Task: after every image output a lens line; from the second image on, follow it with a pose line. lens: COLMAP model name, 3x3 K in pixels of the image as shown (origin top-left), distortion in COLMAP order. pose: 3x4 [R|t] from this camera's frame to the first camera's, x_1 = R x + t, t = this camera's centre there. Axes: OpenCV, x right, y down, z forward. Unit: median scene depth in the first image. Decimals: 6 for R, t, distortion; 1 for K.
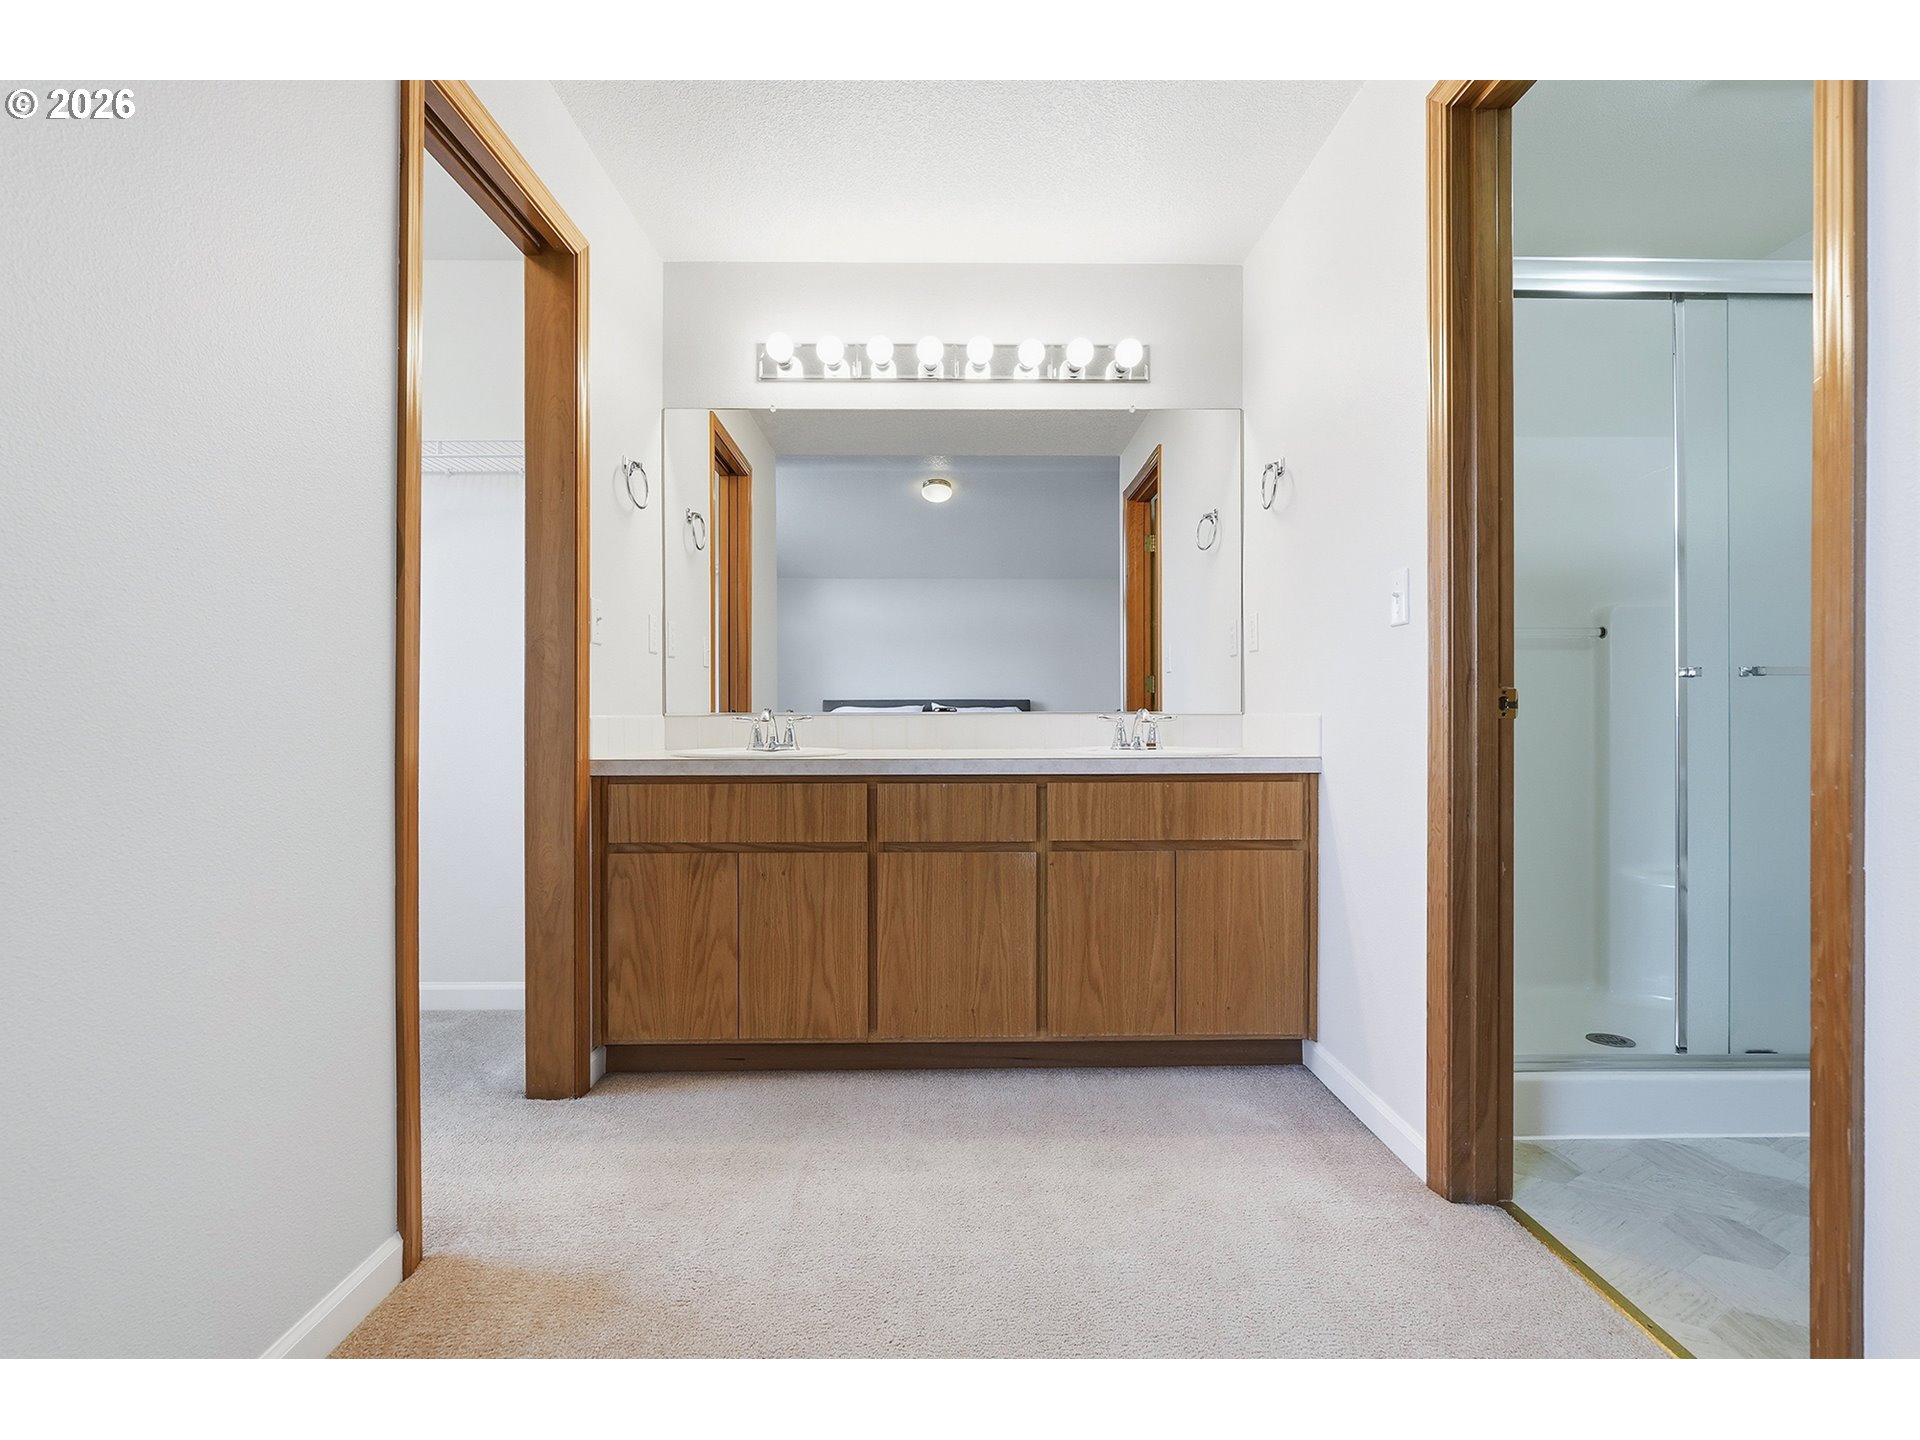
lens RADIAL K [[866.2, 0, 949.4], [0, 866.2, 717.3], [0, 0, 1]] dist [-0.007795, 0.004144]
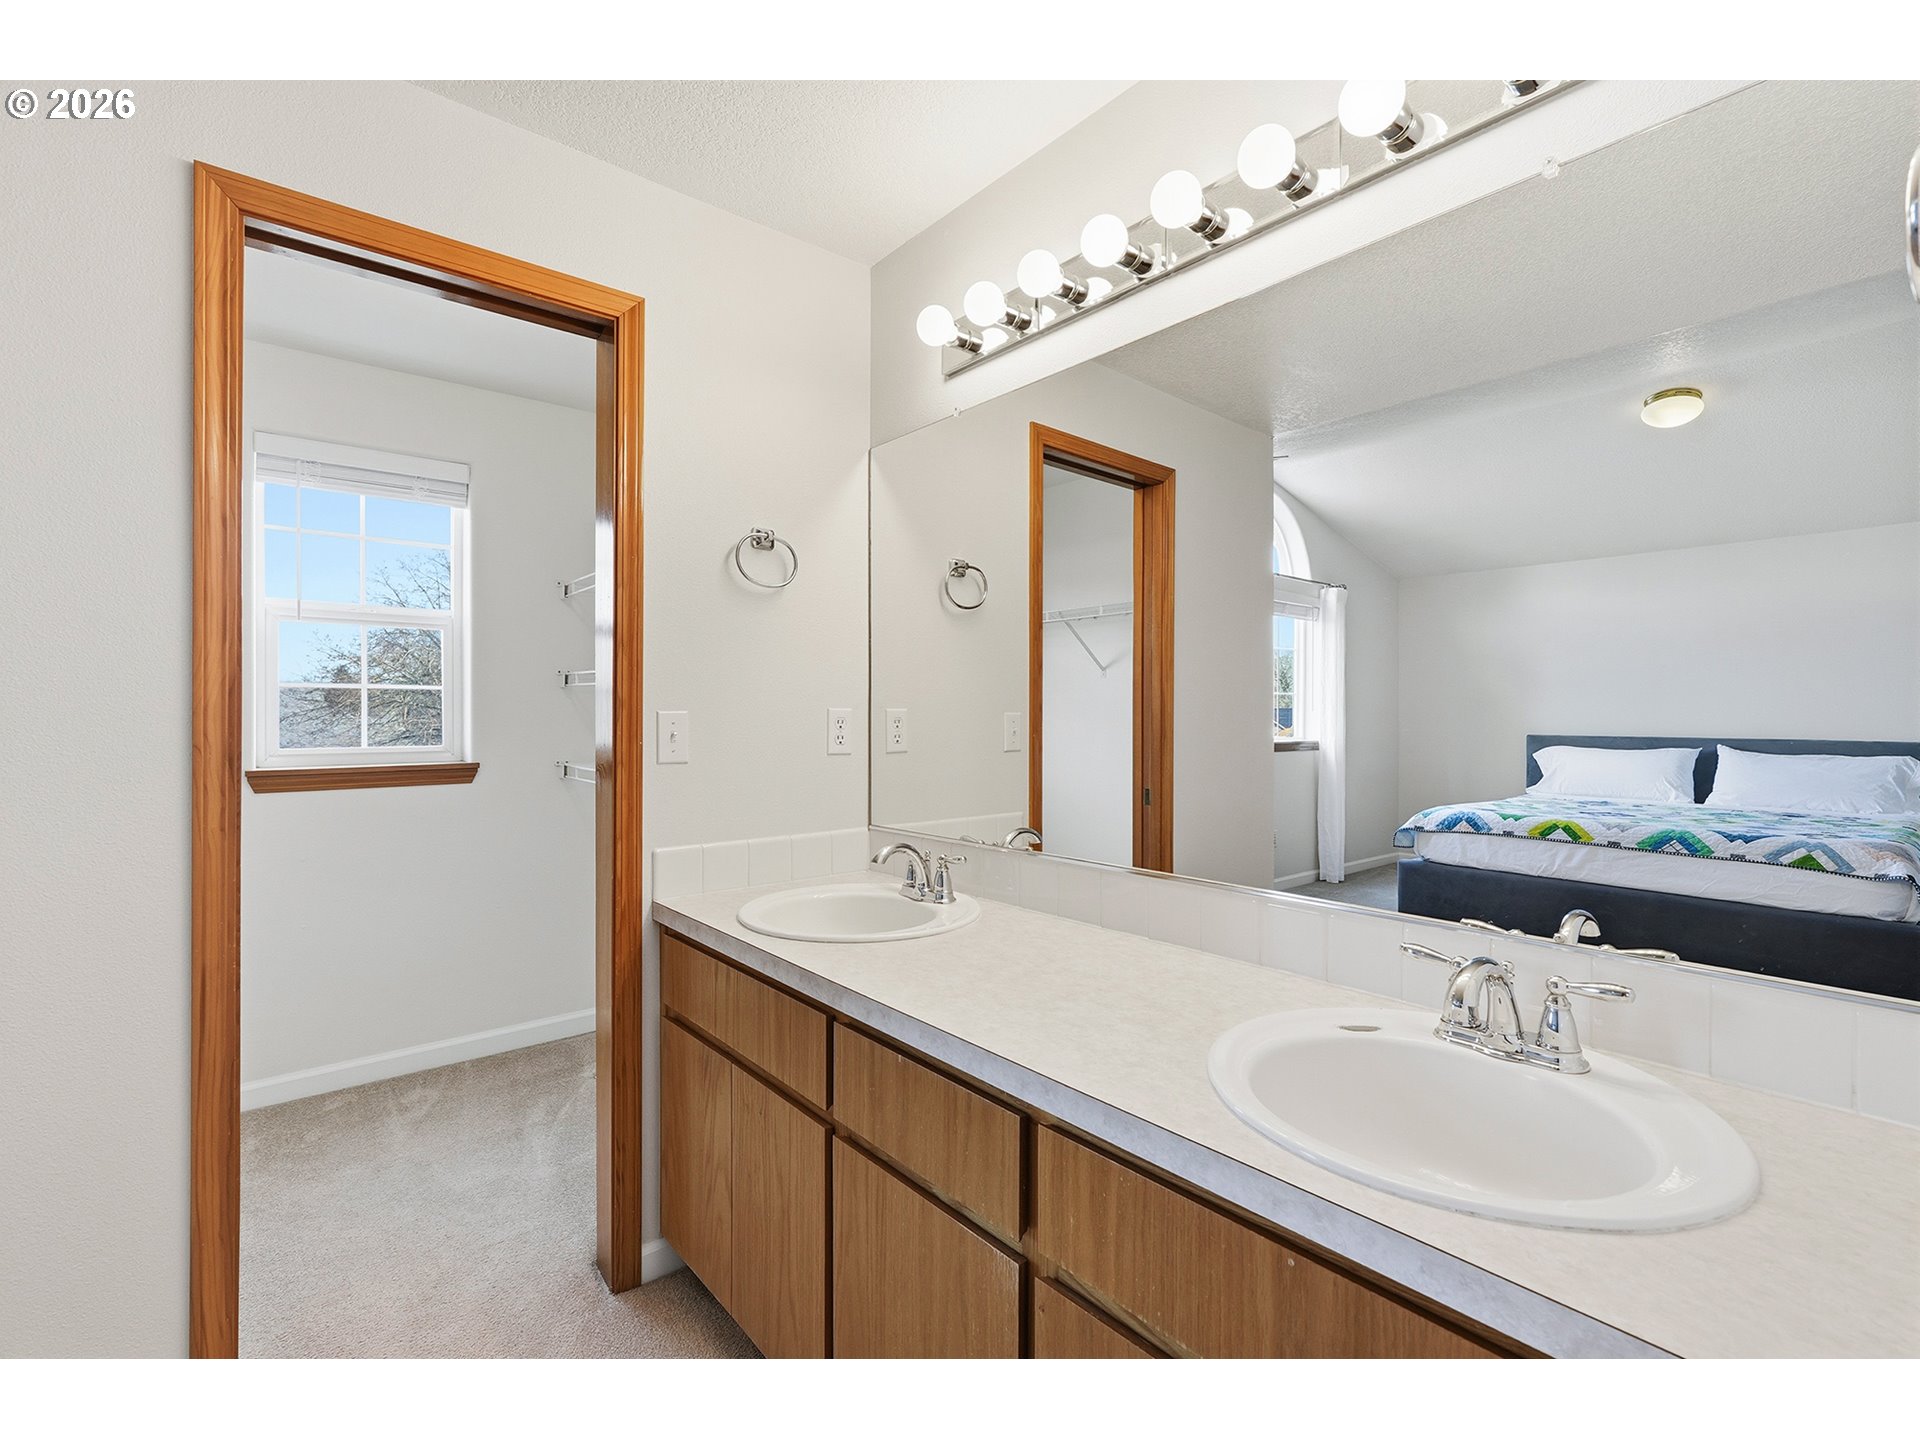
lens RADIAL K [[866.2, 0, 973.9], [0, 866.2, 716.9], [0, 0, 1]] dist [-0.007795, 0.004144]
pose [[0.633366, 0.006620, -0.773824, 0.376746], [-0.002612, 0.999976, 0.006417, -0.118447], [0.773848, -0.002043, 0.633368, 0.595034]]
